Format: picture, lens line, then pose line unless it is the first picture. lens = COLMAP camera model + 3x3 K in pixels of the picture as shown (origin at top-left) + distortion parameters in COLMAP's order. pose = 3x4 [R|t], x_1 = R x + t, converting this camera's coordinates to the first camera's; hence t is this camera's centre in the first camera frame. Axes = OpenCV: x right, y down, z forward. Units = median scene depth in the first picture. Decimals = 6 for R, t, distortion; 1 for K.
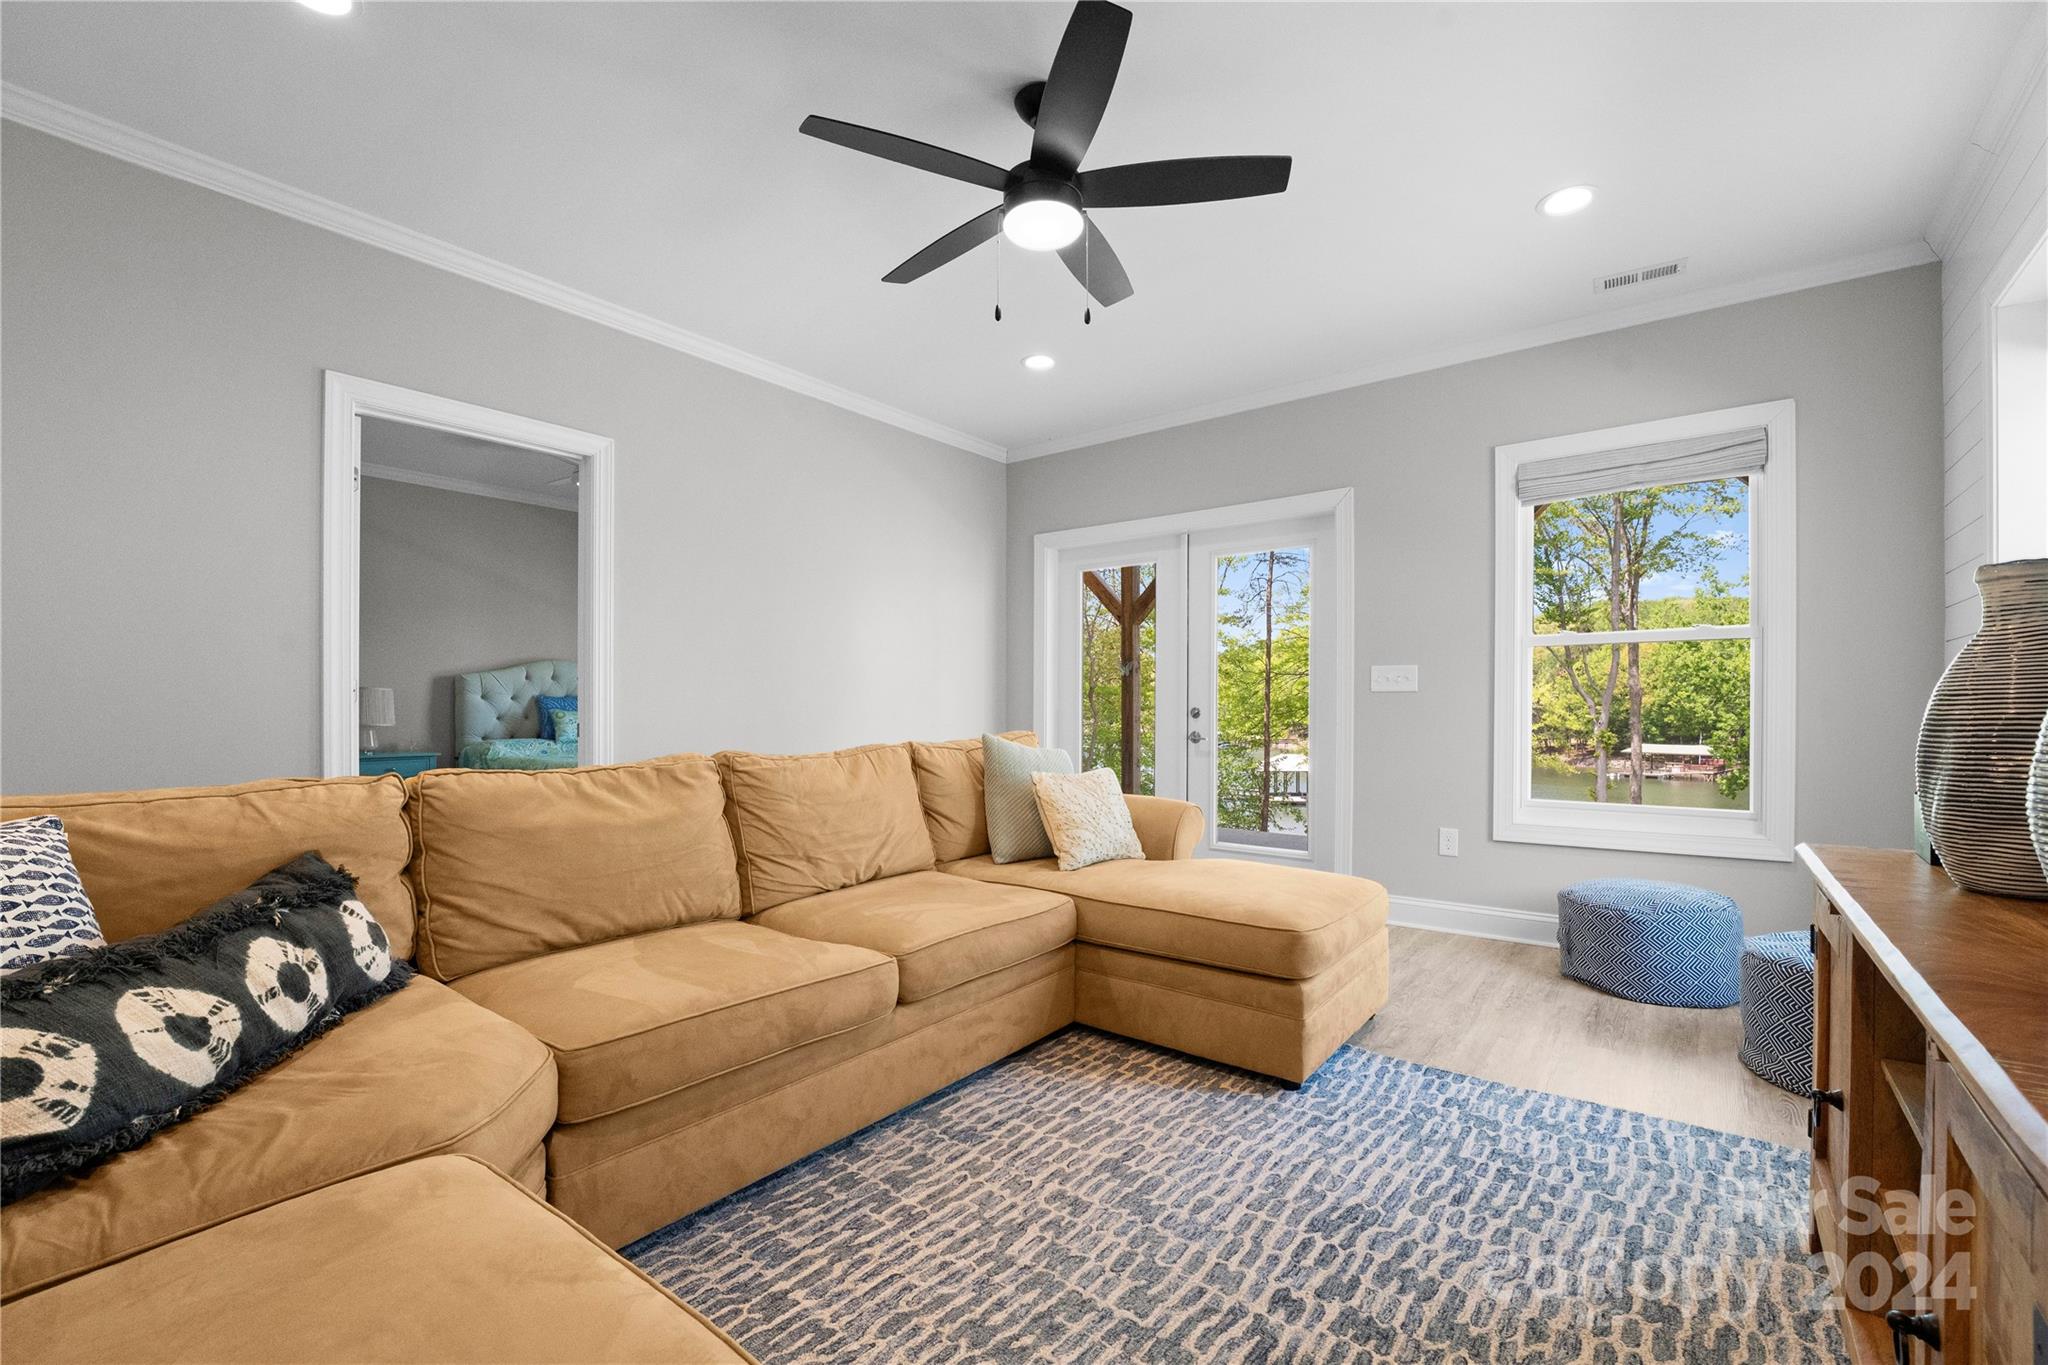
lens RADIAL K [[882.1, 0, 1008.4], [0, 882.1, 703.5], [0, 0, 1]] dist [-0.029083, 0.000310]
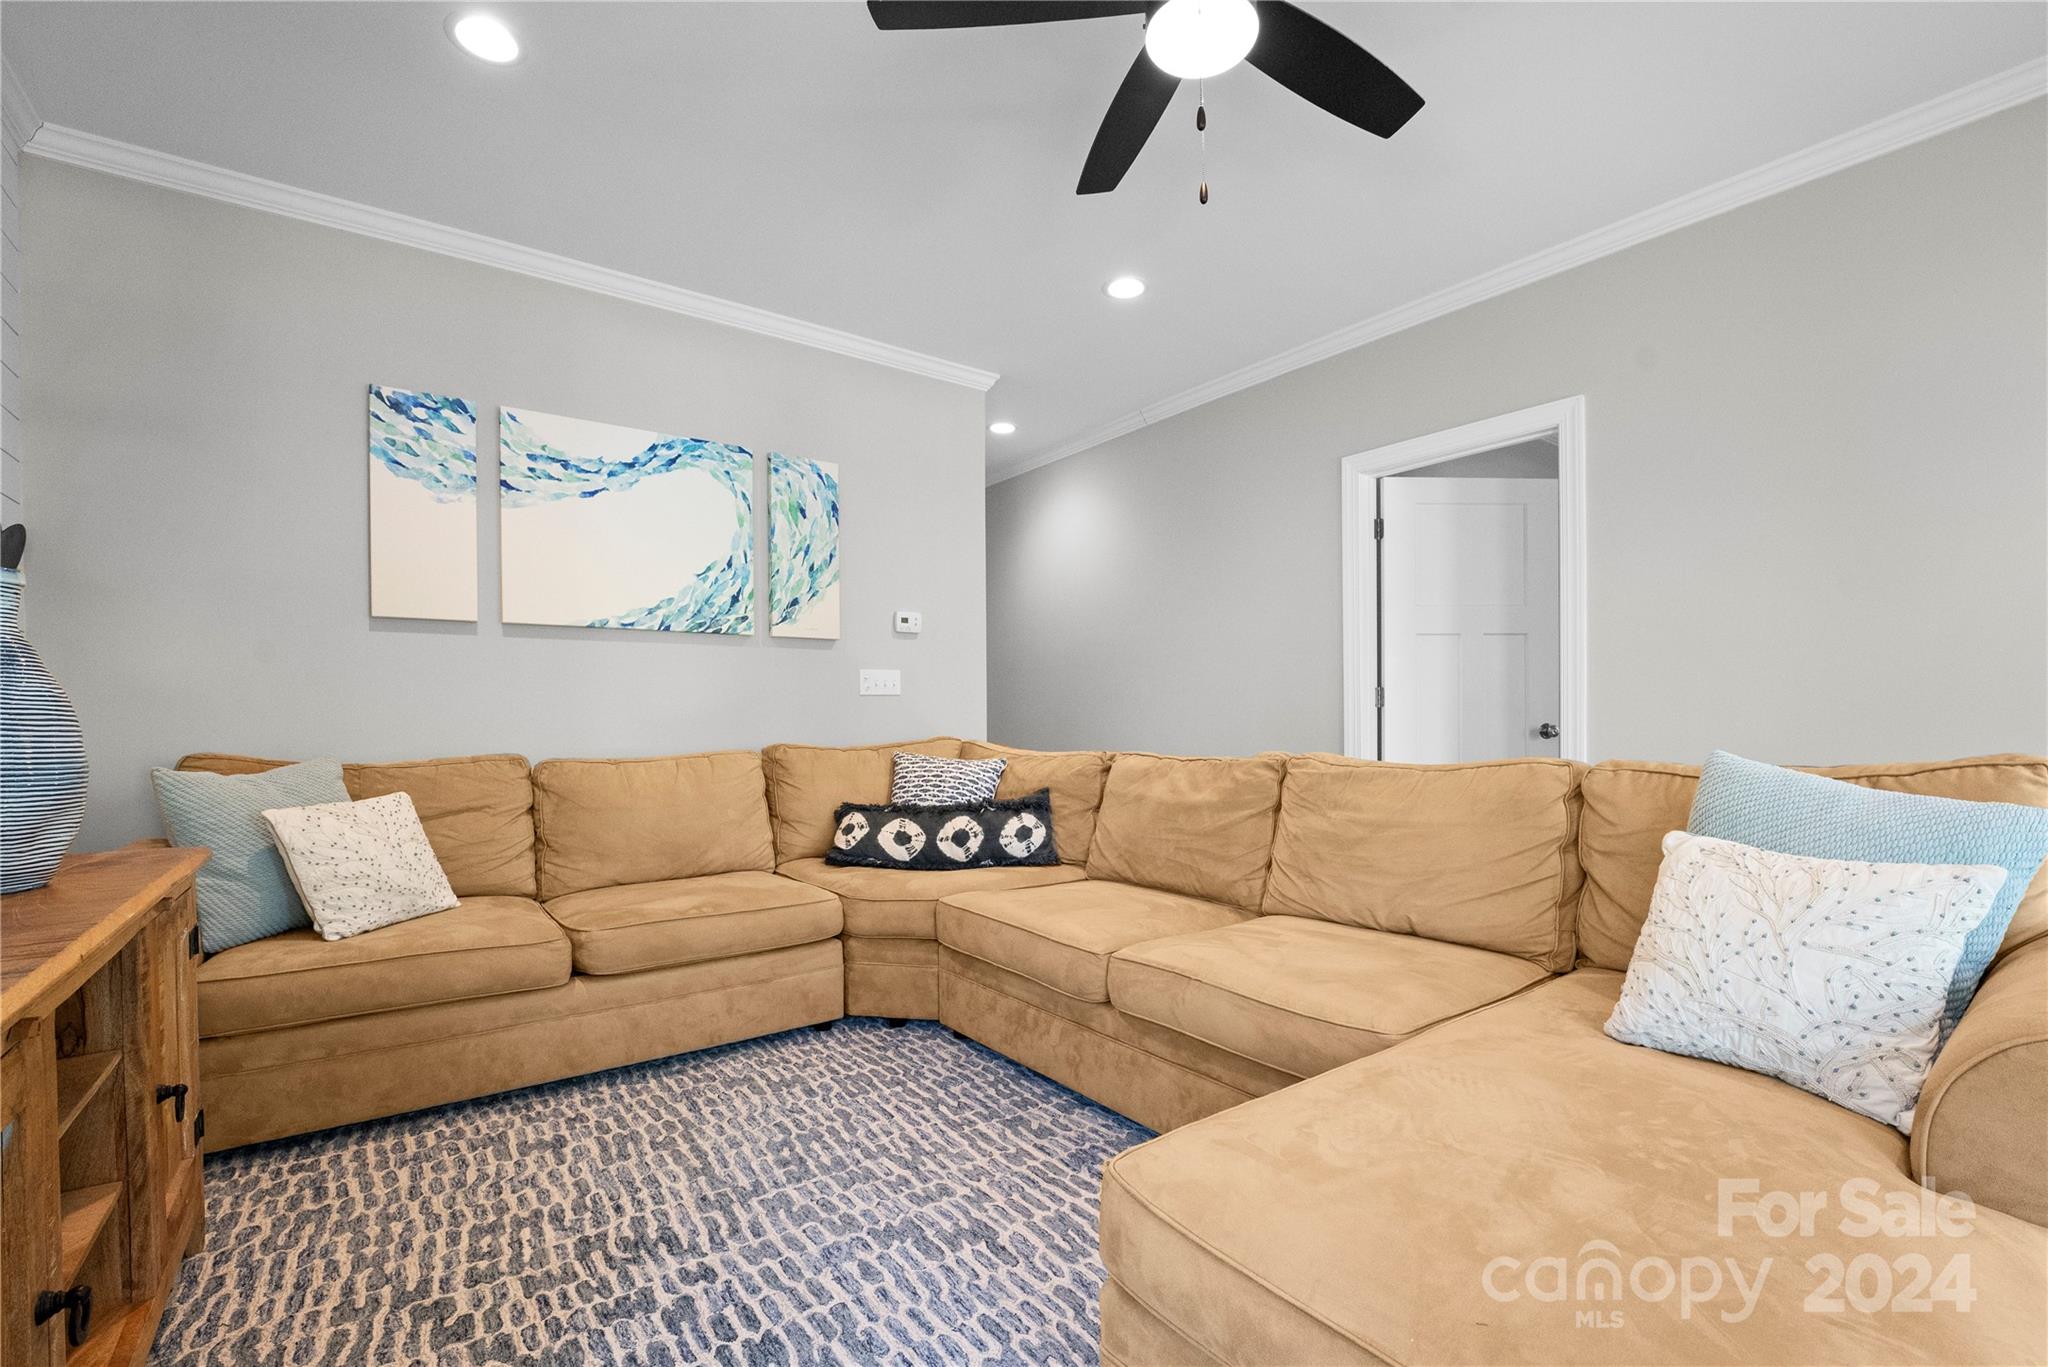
lens RADIAL K [[882.1, 0, 1008.4], [0, 882.1, 704.5], [0, 0, 1]] dist [-0.029083, 0.000310]
pose [[-0.264920, -0.012417, -0.964191, 1.162598], [0.008710, 0.999845, -0.015269, 0.027768], [0.964231, -0.012443, -0.264771, 1.548853]]
